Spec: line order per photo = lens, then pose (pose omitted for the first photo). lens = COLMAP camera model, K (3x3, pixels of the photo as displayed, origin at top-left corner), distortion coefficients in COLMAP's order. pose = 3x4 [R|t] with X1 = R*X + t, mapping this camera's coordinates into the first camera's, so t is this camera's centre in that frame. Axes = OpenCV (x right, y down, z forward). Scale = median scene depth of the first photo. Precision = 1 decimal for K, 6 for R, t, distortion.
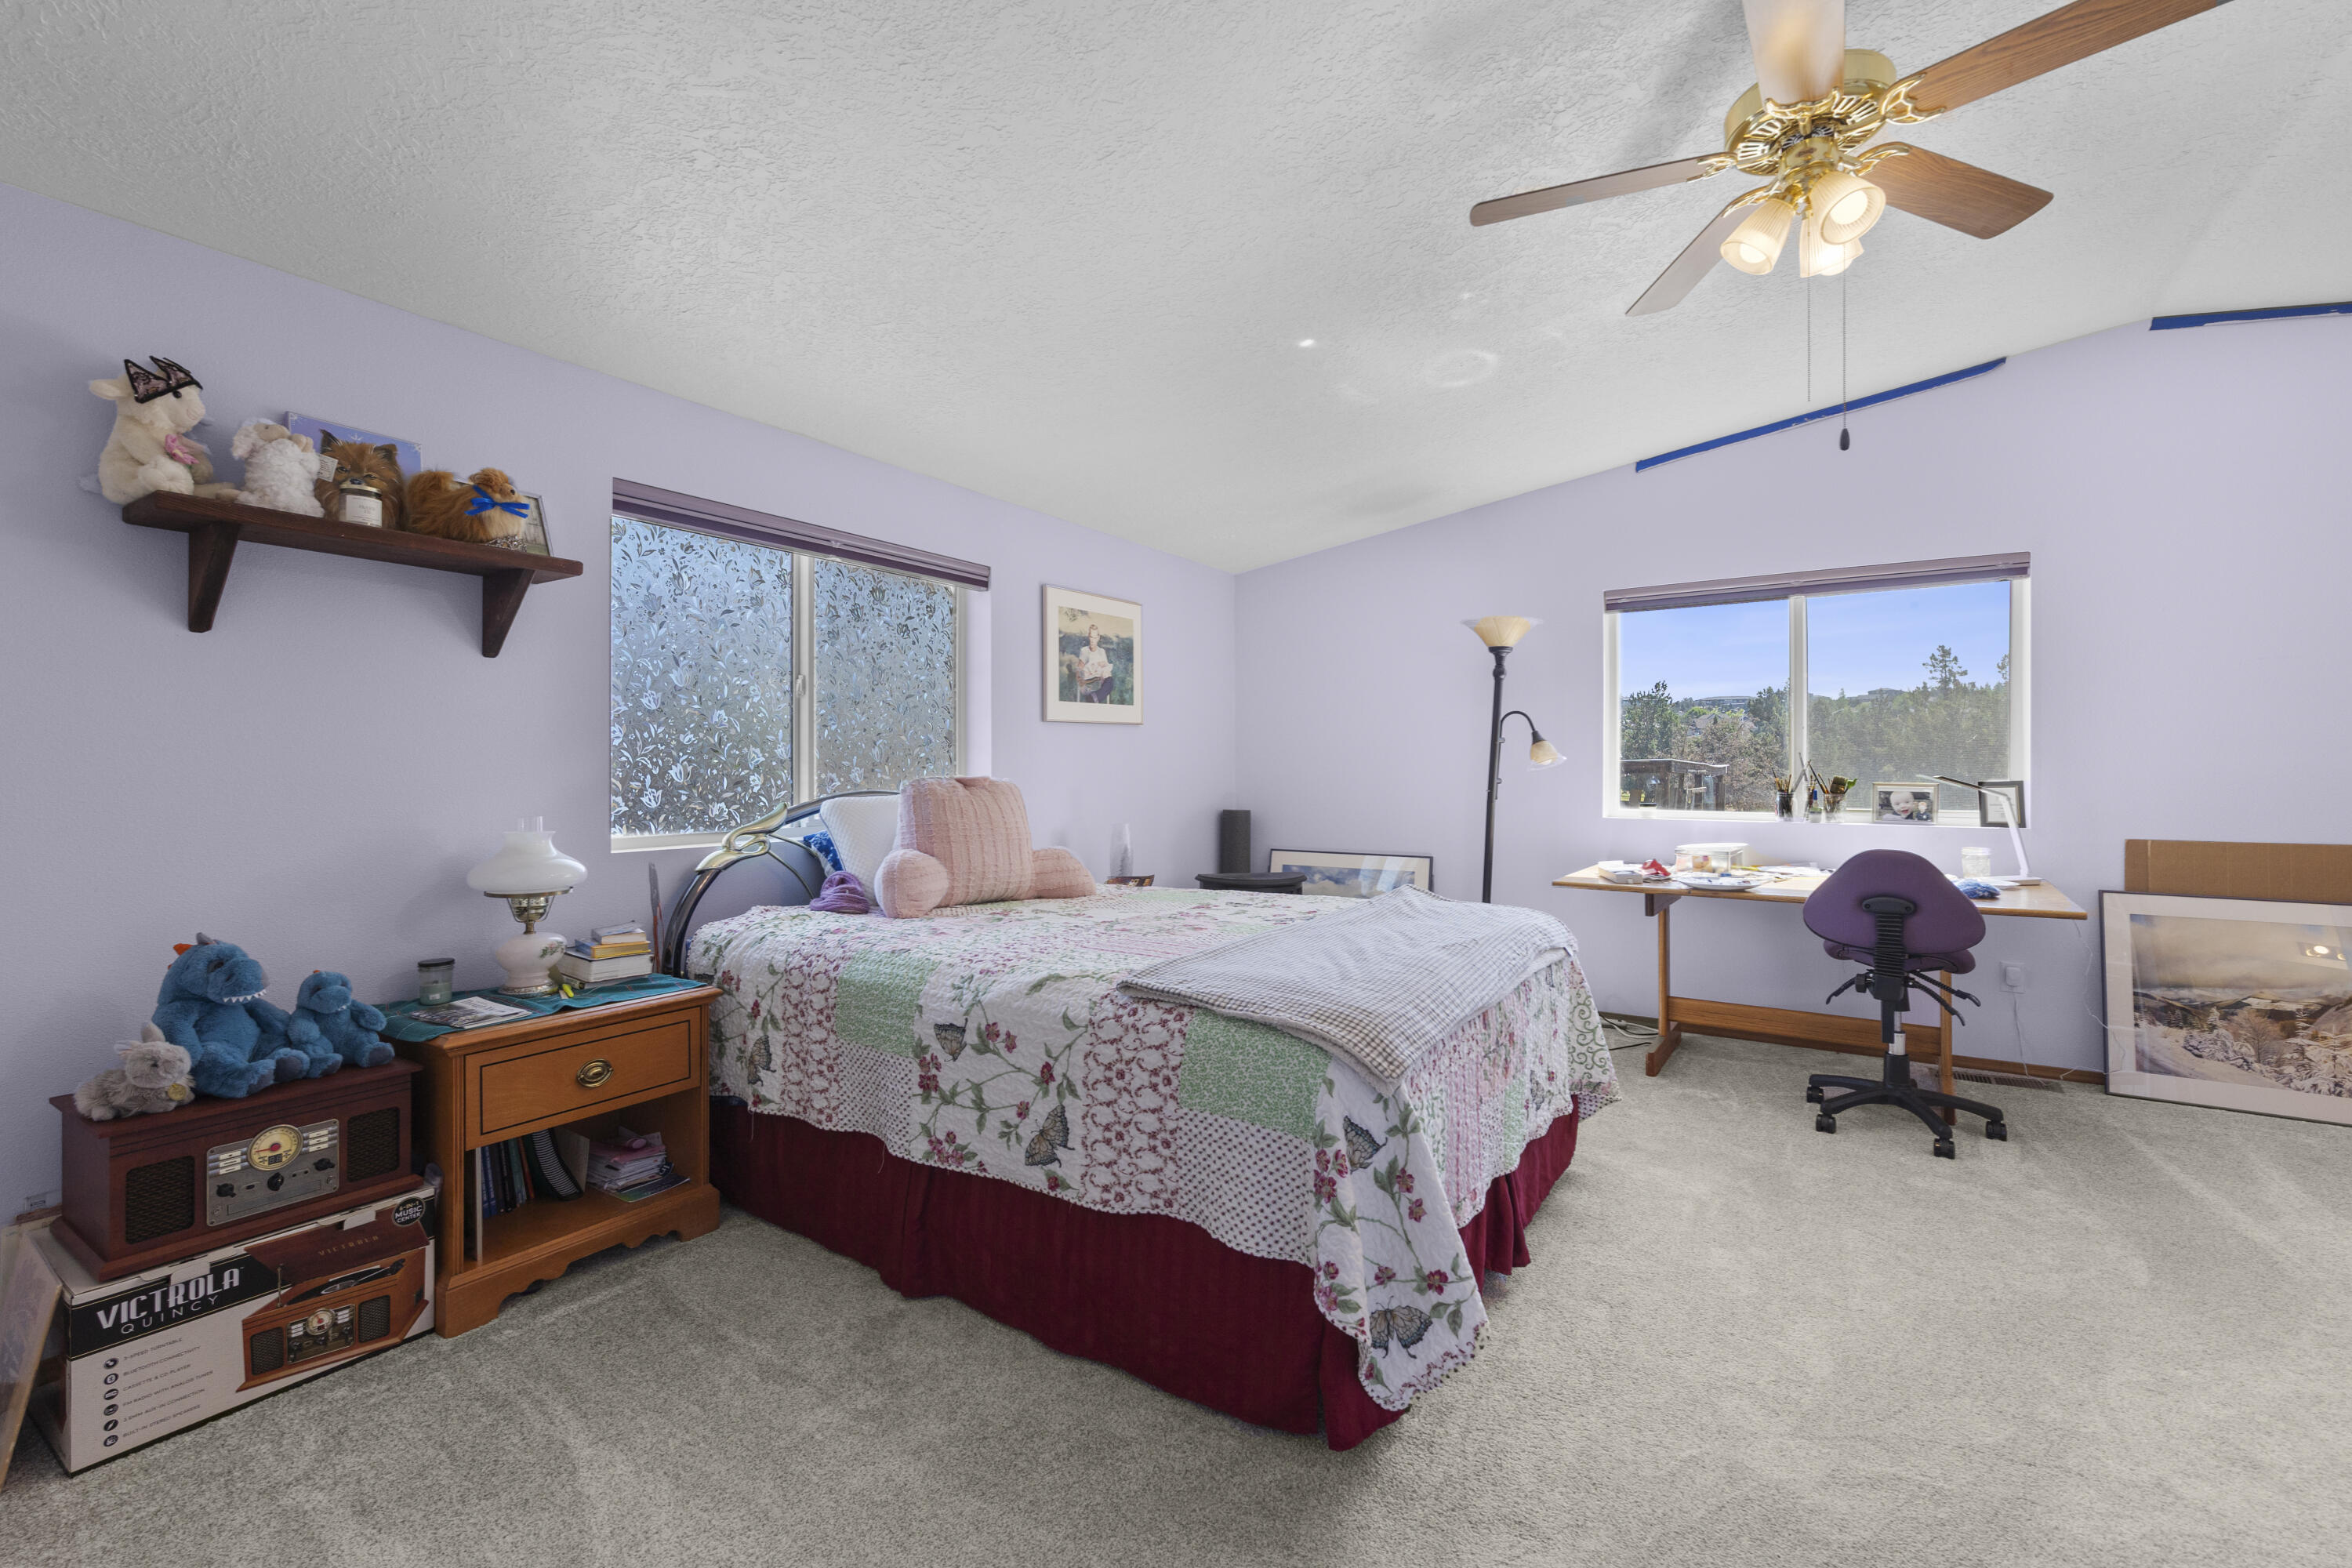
lens RADIAL K [[1016.5, 0, 1167.8], [0, 1016.5, 773.1], [0, 0, 1]] dist [0.001990, -0.000675]
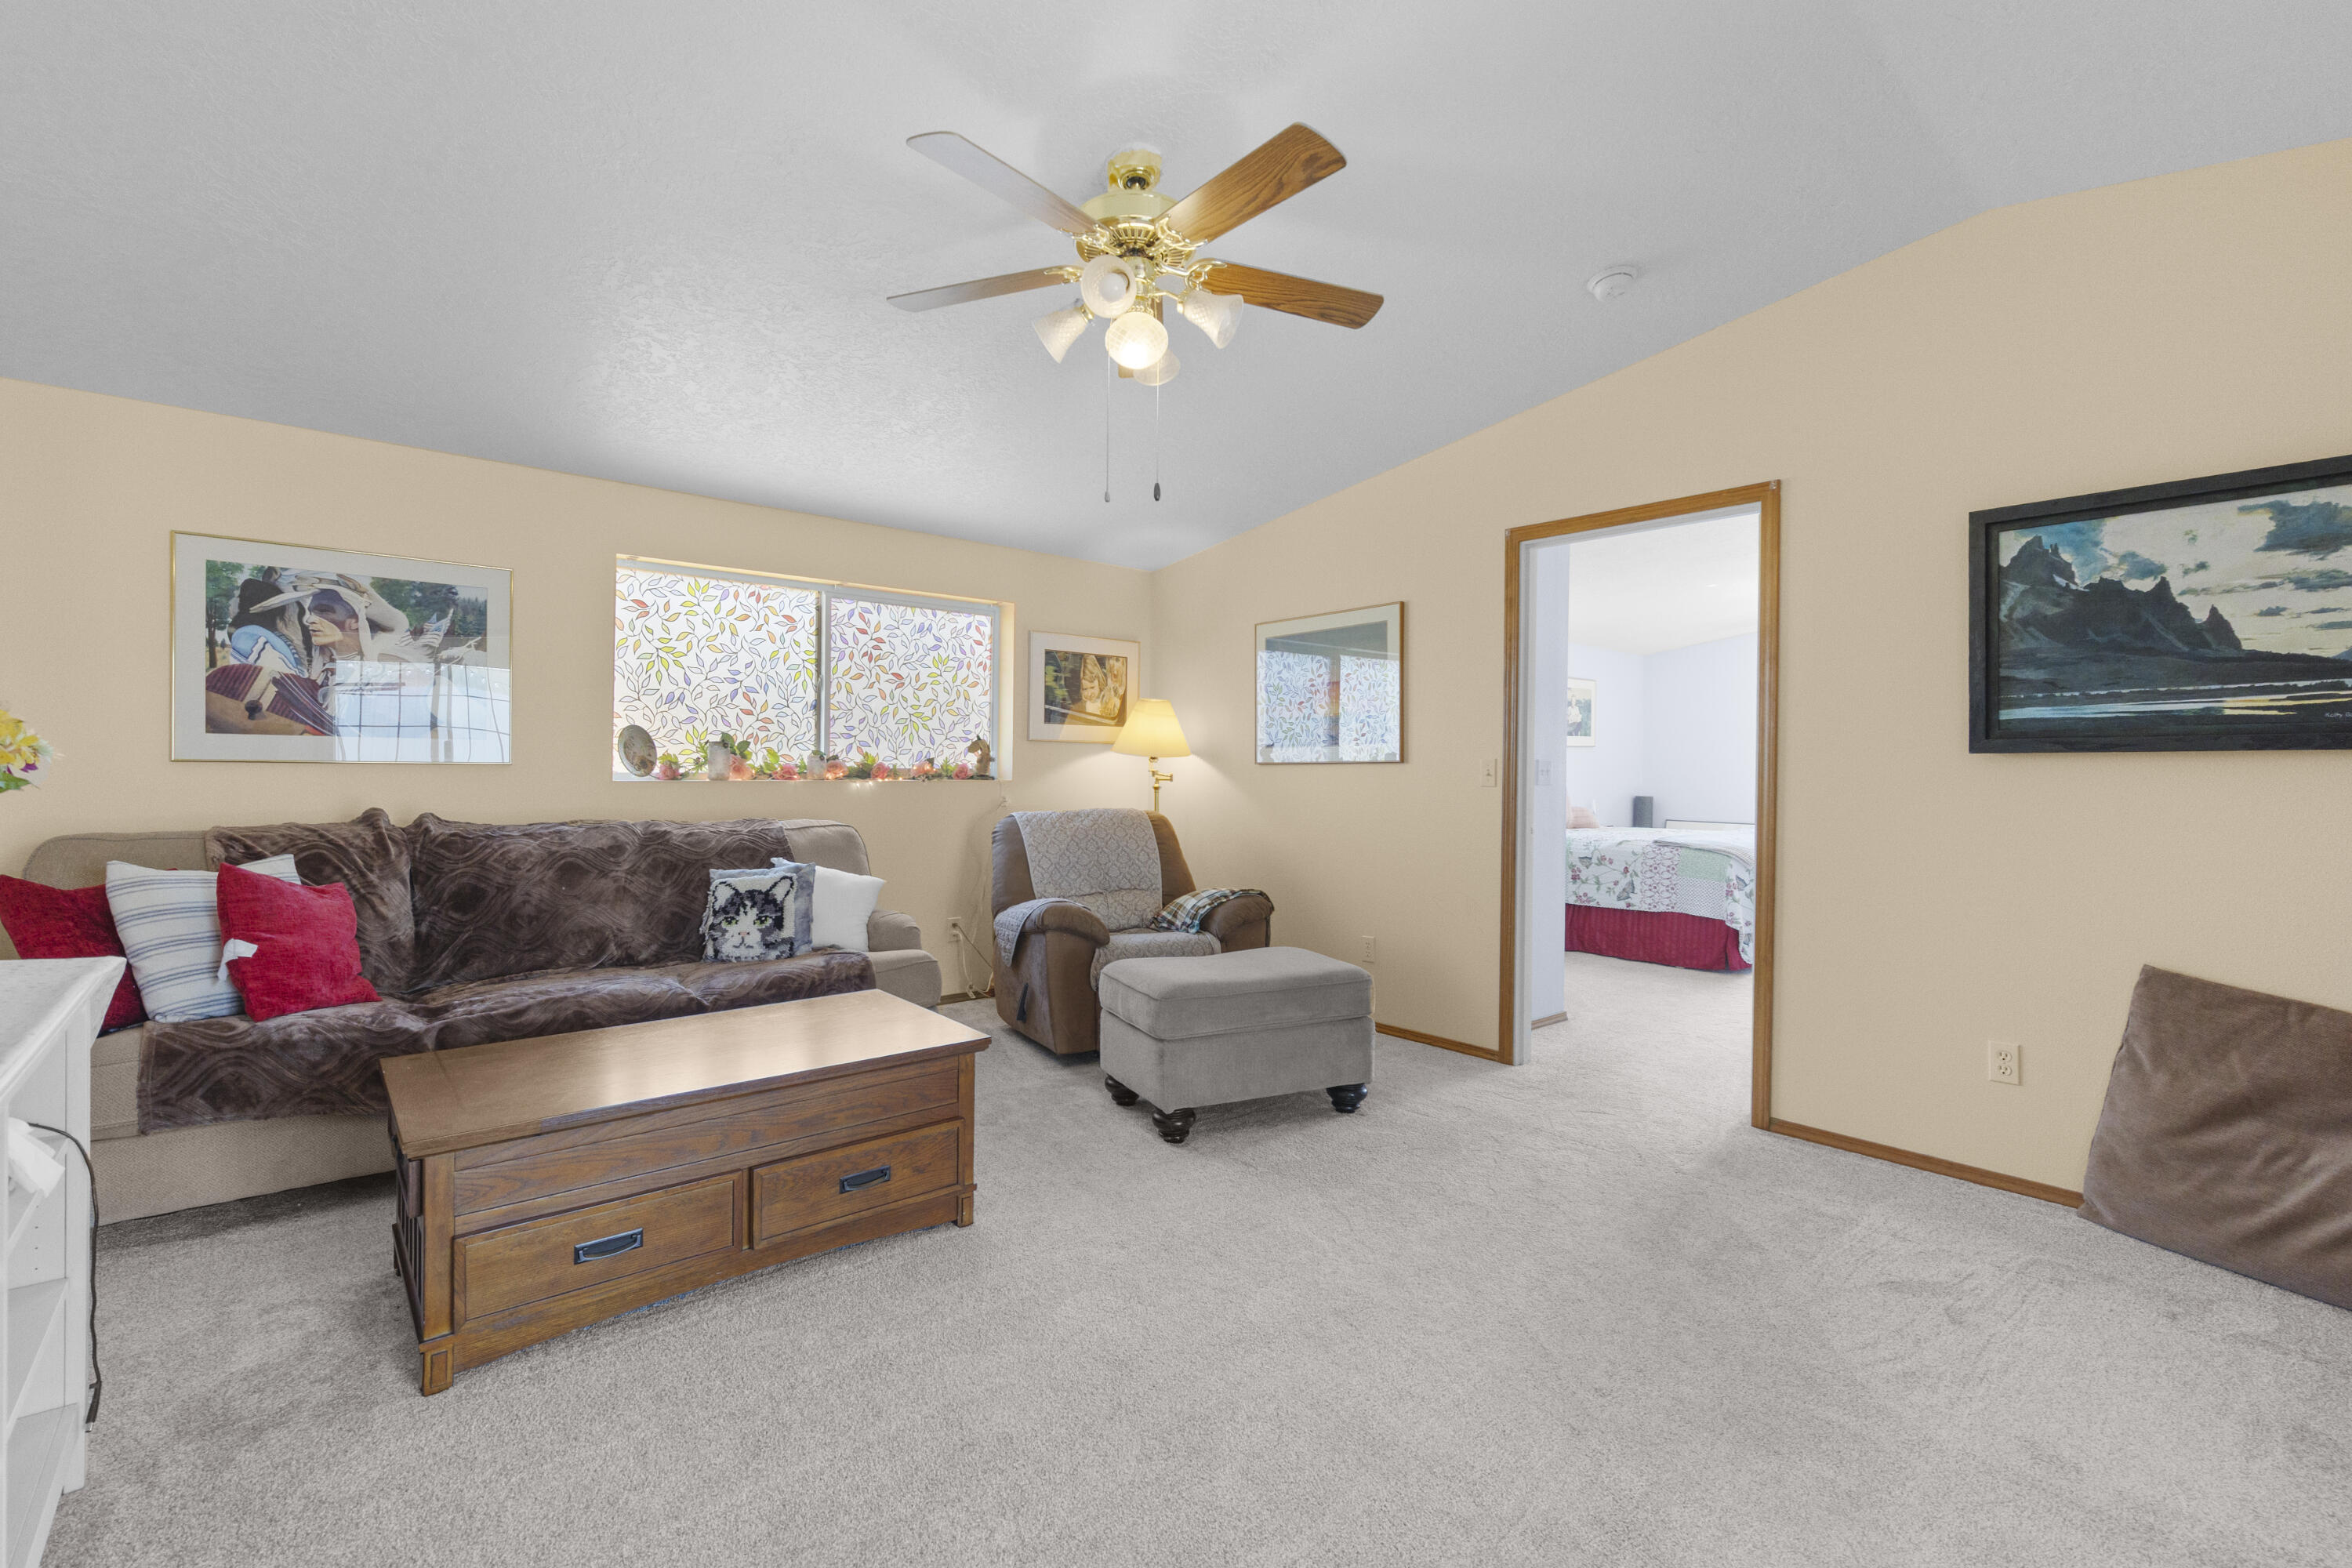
lens RADIAL K [[1016.5, 0, 1182.7], [0, 1016.5, 779.3], [0, 0, 1]] dist [0.001990, -0.000675]
pose [[0.957257, 0.012586, -0.288963, -0.496386], [-0.011643, 0.999920, 0.004982, 0.019214], [0.289003, -0.001405, 0.957327, -2.241519]]
